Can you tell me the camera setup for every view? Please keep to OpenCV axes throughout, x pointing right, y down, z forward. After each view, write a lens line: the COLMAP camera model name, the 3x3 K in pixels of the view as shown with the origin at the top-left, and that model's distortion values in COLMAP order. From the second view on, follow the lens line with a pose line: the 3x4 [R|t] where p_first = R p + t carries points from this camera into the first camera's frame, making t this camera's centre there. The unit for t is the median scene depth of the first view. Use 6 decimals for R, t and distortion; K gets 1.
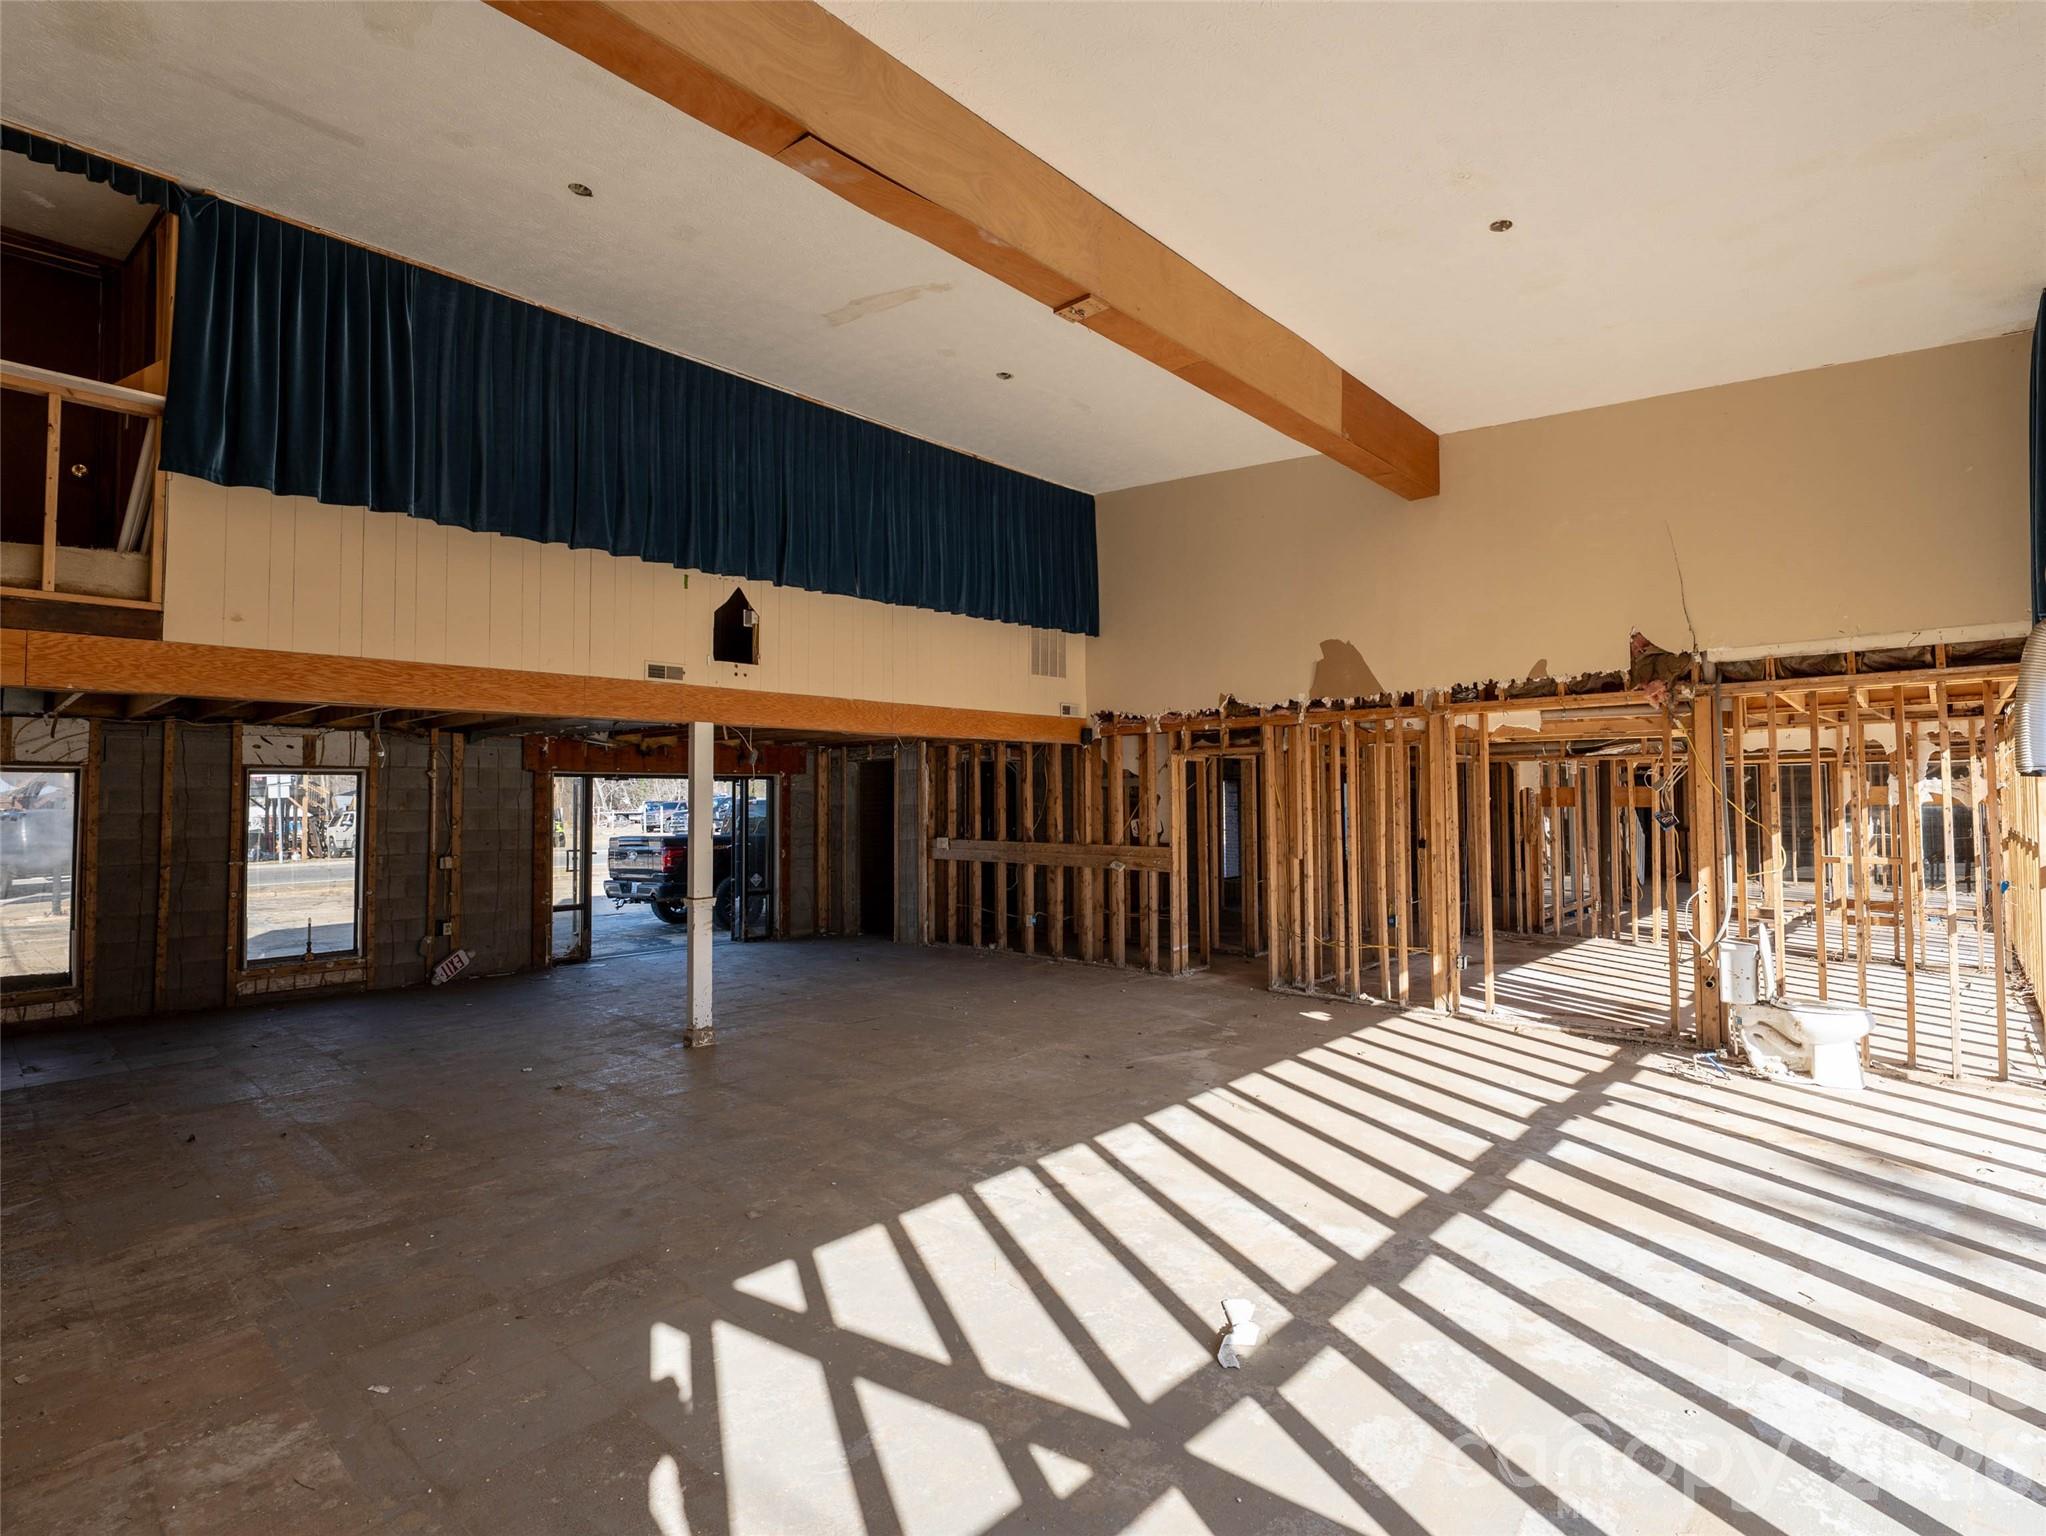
lens RADIAL K [[1017.6, 0, 1018.6], [0, 1017.6, 770.6], [0, 0, 1]] dist [0.009109, -0.001818]
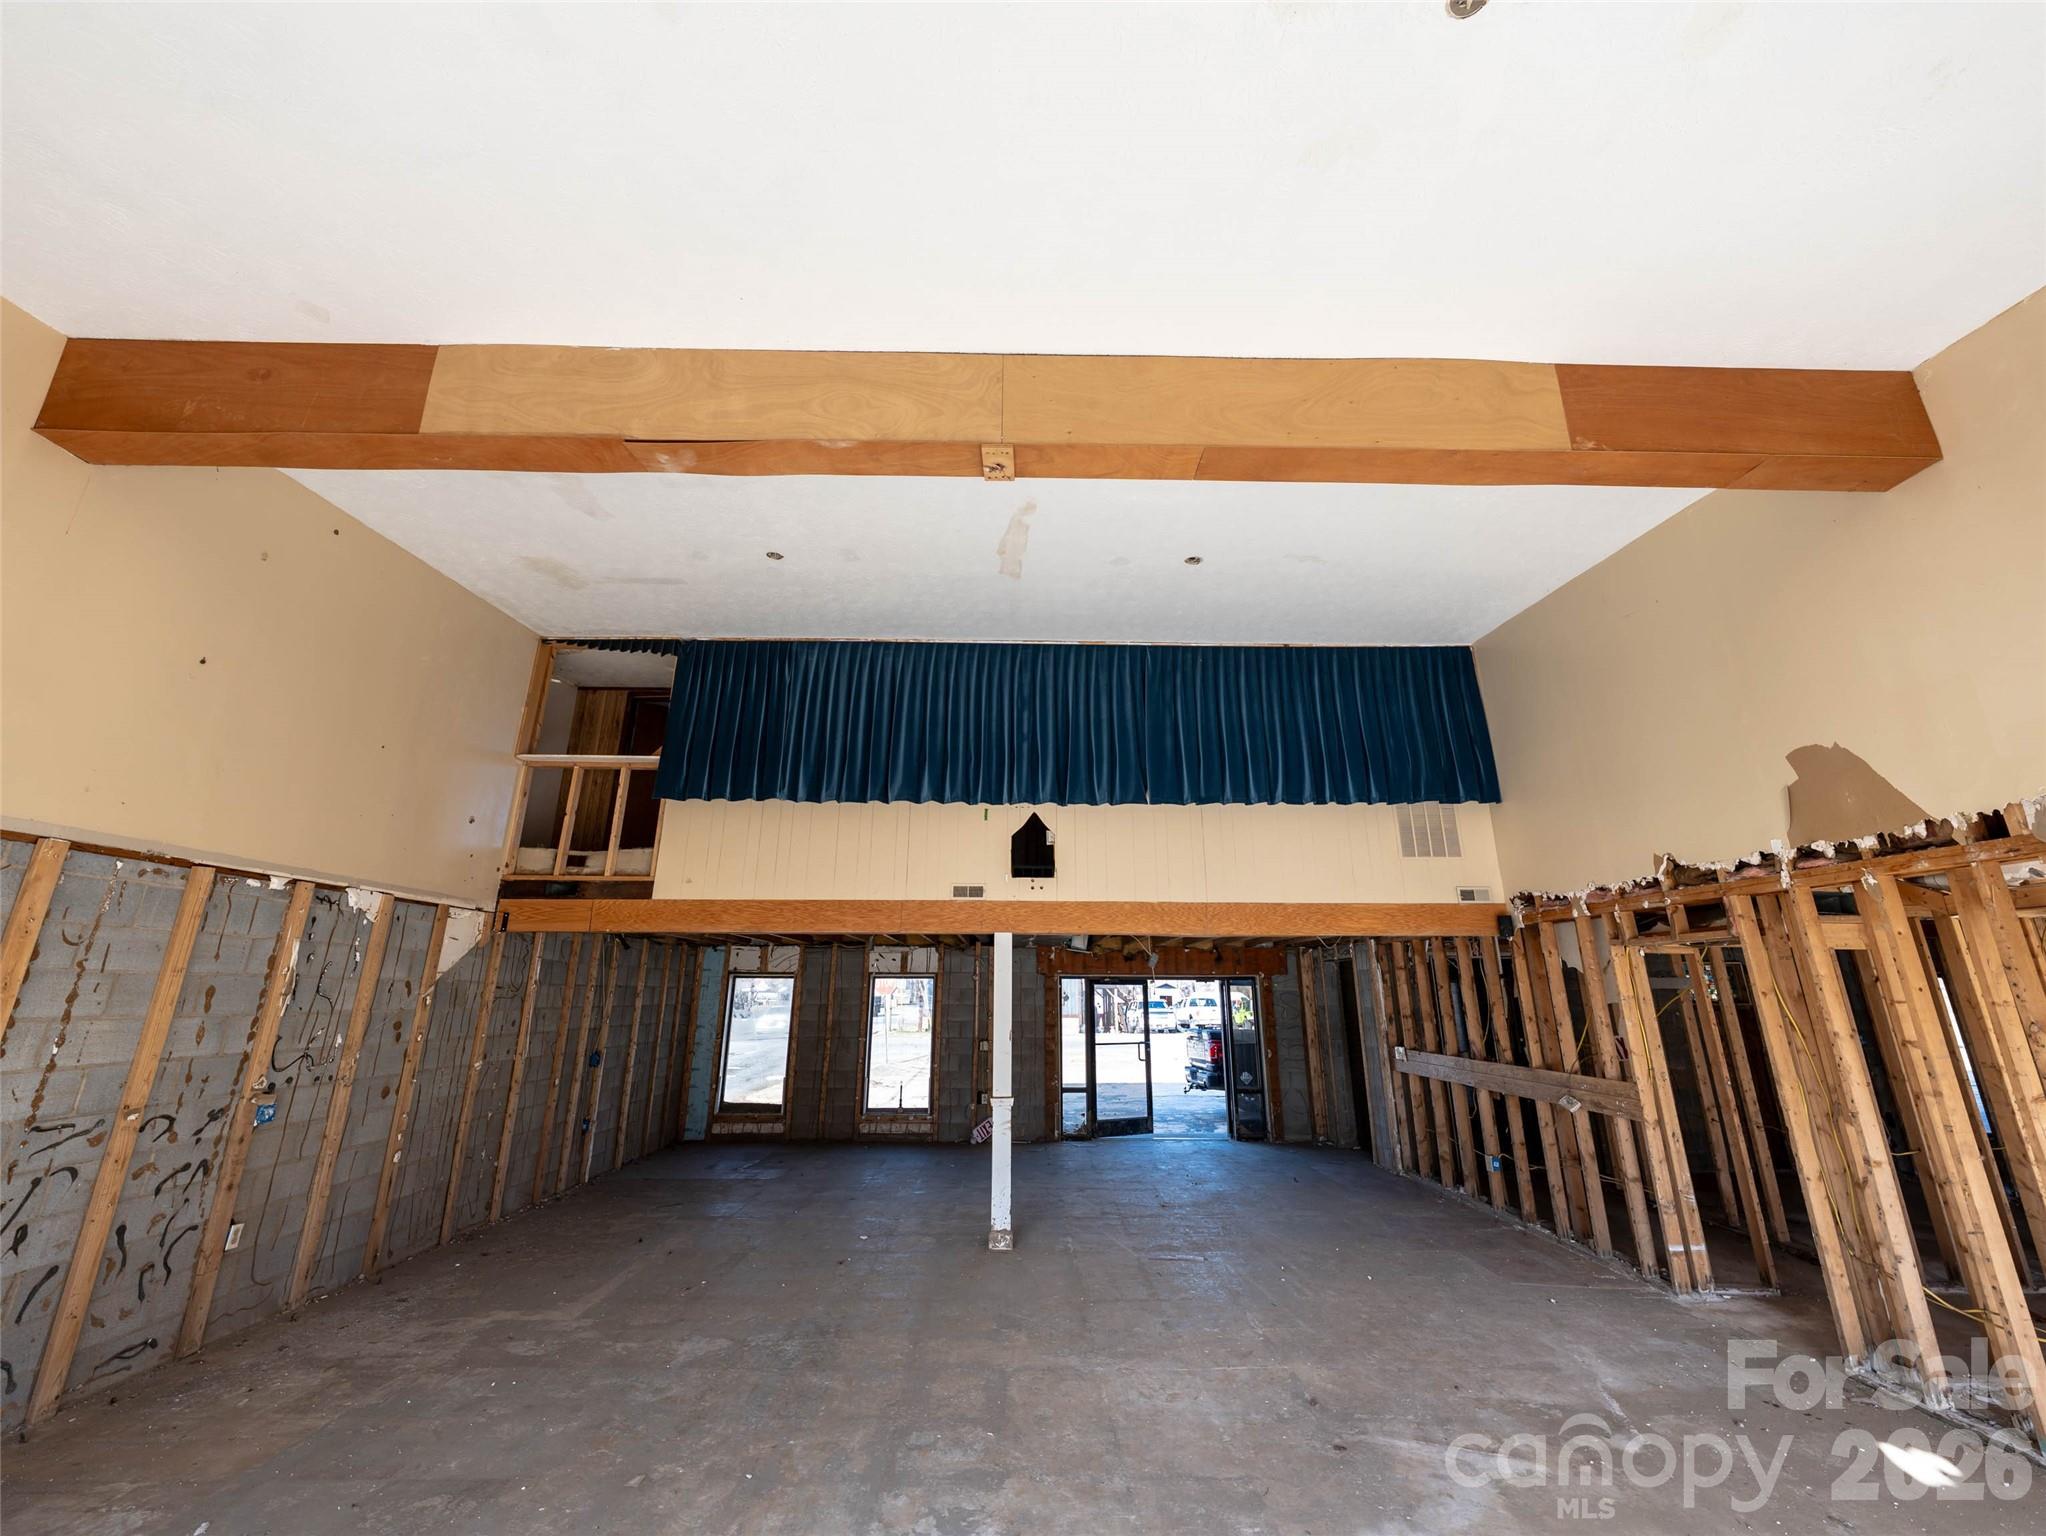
lens RADIAL K [[776.0, 0, 1034.2], [0, 776.0, 772.4], [0, 0, 1]] dist [-0.002379, 0.000386]
pose [[0.689966, -0.188977, -0.698738, 0.300060], [0.012440, 0.968272, -0.249589, -0.003004], [0.723735, 0.163516, 0.670425, 0.344052]]
